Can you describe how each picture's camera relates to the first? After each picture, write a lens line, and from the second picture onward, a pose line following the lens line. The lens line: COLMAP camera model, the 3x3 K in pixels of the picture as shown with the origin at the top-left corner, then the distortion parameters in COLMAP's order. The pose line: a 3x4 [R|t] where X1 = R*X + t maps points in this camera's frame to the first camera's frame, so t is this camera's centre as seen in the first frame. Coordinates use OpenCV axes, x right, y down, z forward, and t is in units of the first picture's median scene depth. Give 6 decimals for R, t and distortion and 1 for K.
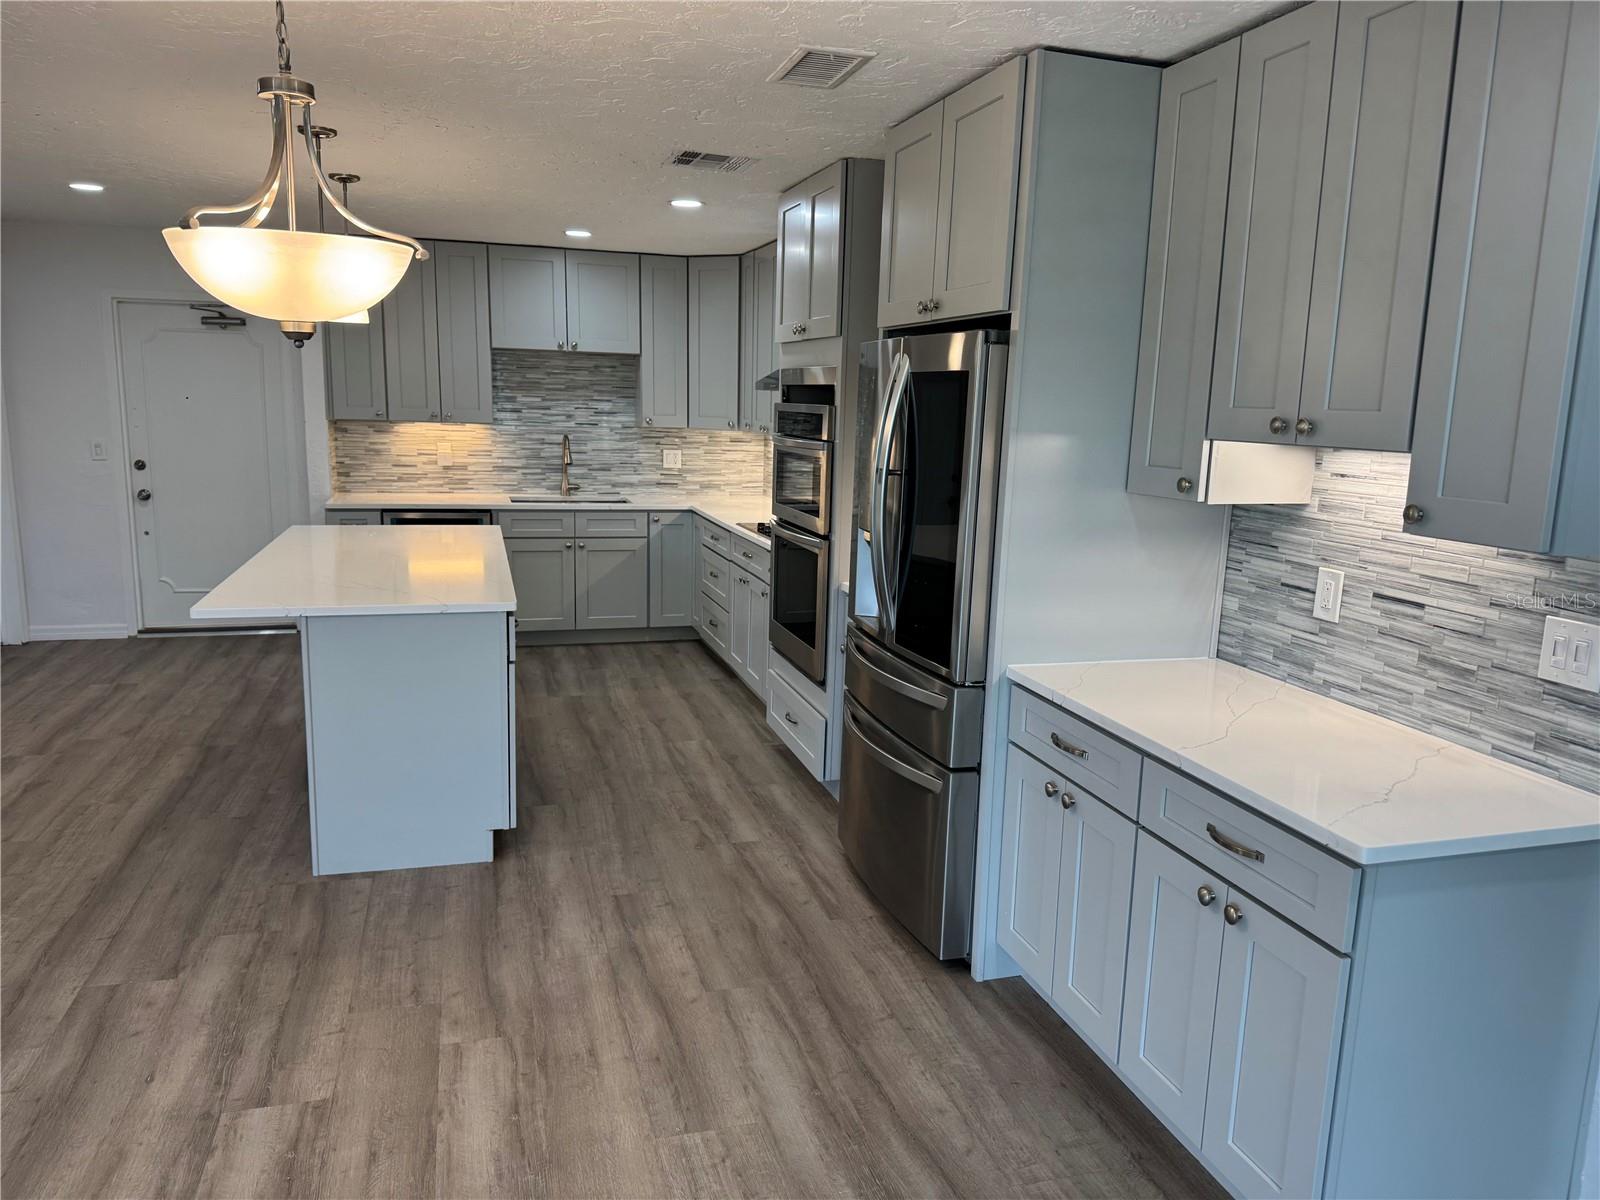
lens RADIAL K [[1119.7, 0, 800.0], [0, 1119.7, 600.0], [0, 0, 1]] dist [0.087813, -0.103489]
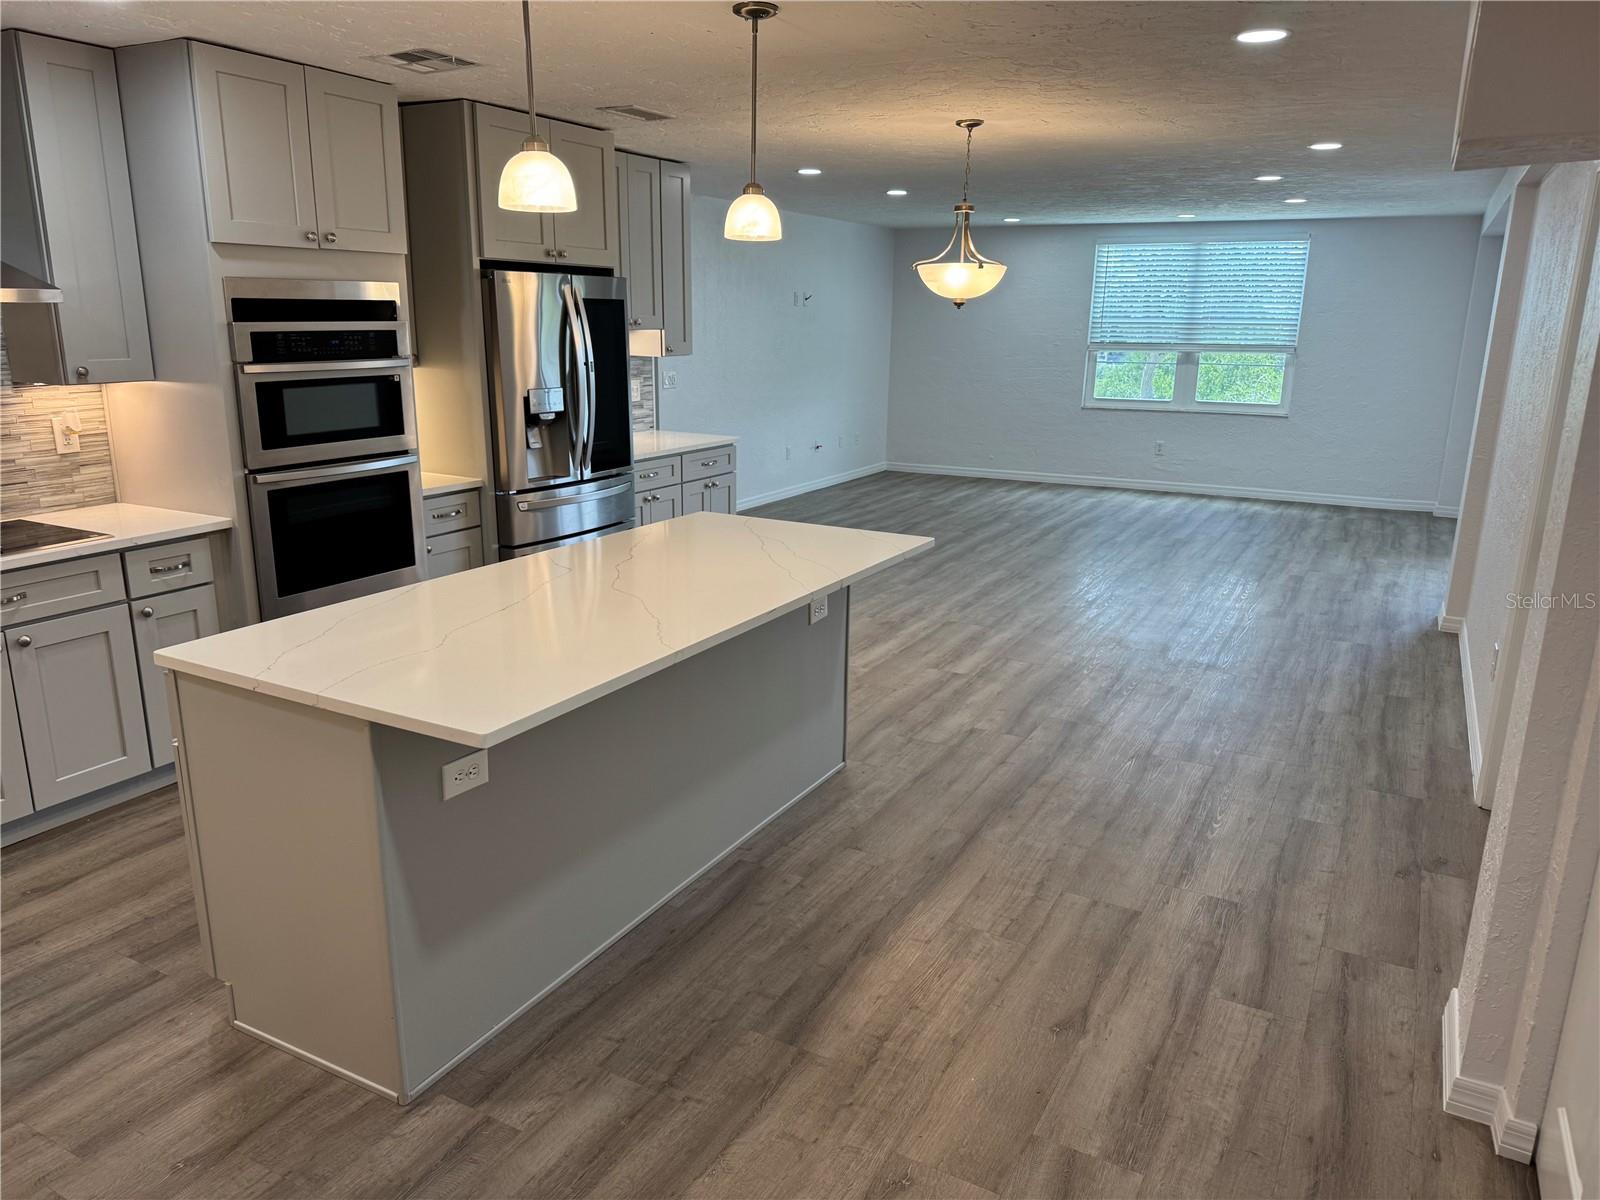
lens RADIAL K [[1119.7, 0, 800.0], [0, 1119.7, 600.0], [0, 0, 1]] dist [0.087813, -0.103489]
pose [[-0.713055, -0.206902, 0.669883, -1.232360], [0.098835, 0.916259, 0.388203, -0.384412], [-0.694106, 0.343019, -0.632894, 1.871523]]
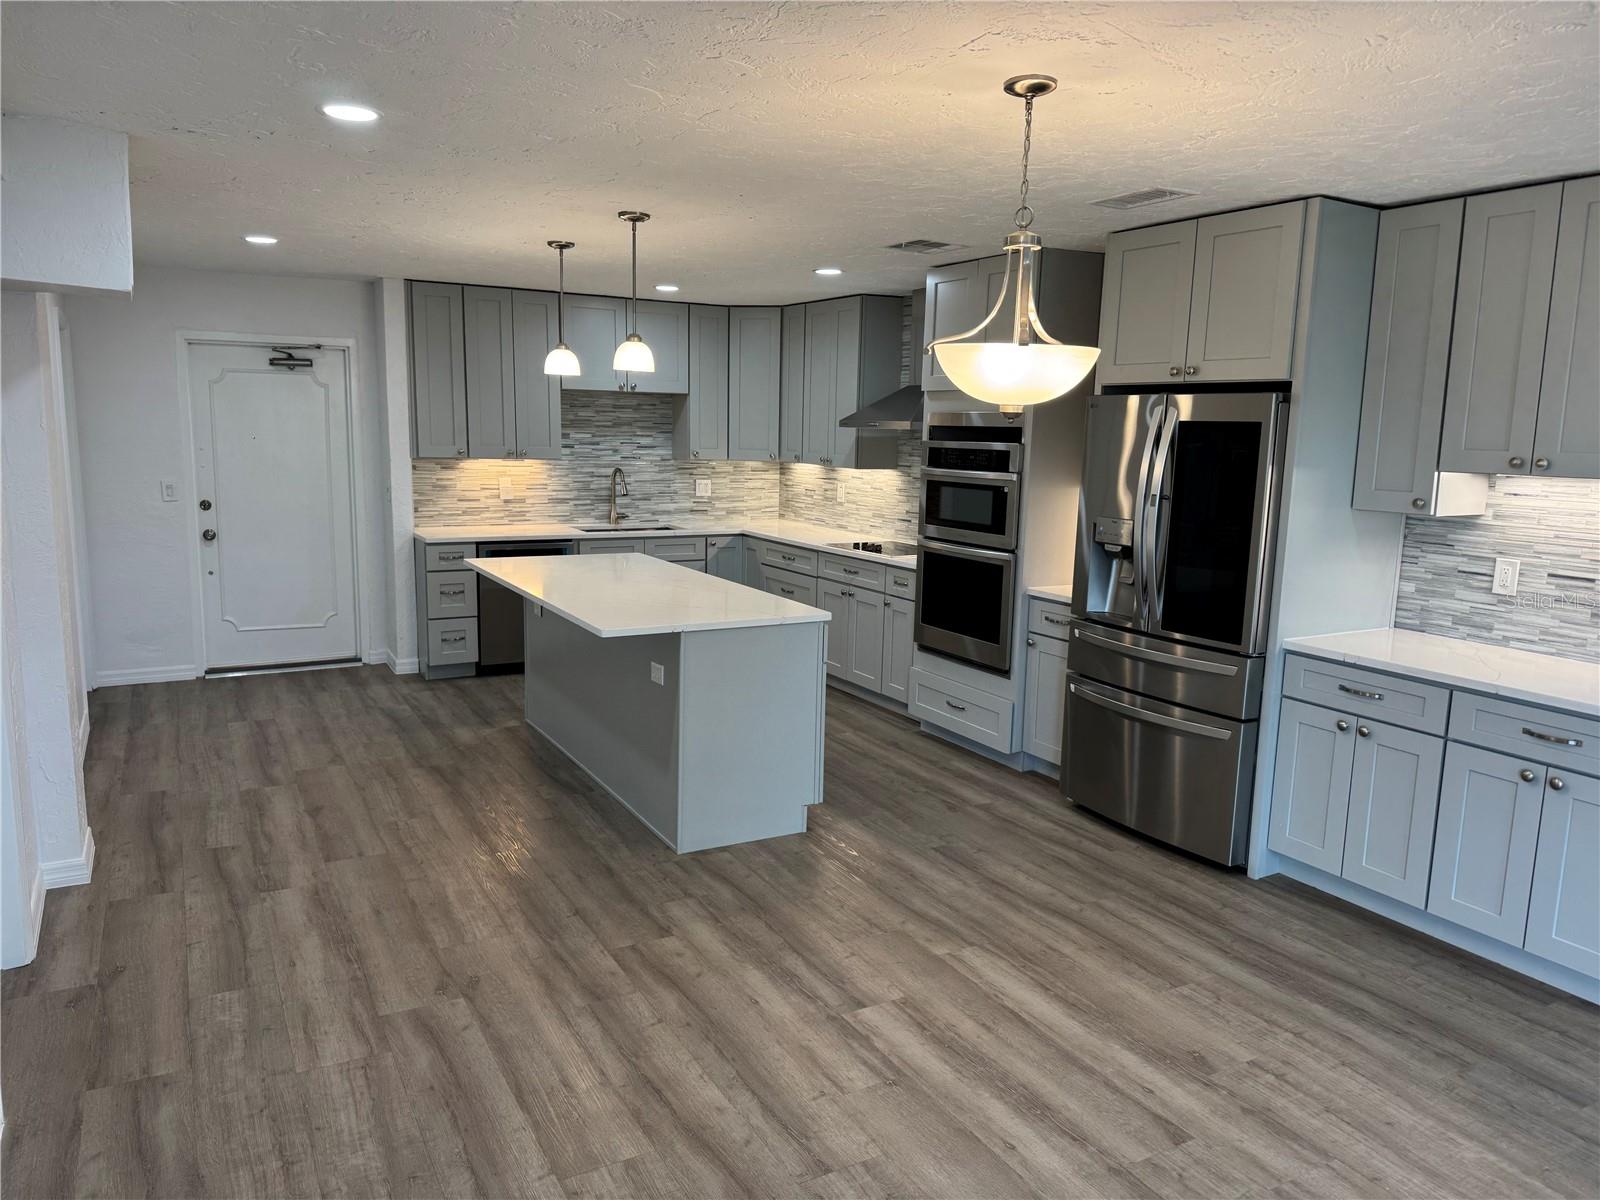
lens RADIAL K [[1112.0, 0, 800.0], [0, 1112.0, 600.0], [0, 0, 1]] dist [0.062952, -0.053213]
pose [[0.972804, -0.042166, 0.227760, -0.617447], [0.046020, 0.998873, -0.011632, 0.000180], [-0.227013, 0.021797, 0.973648, -0.164881]]
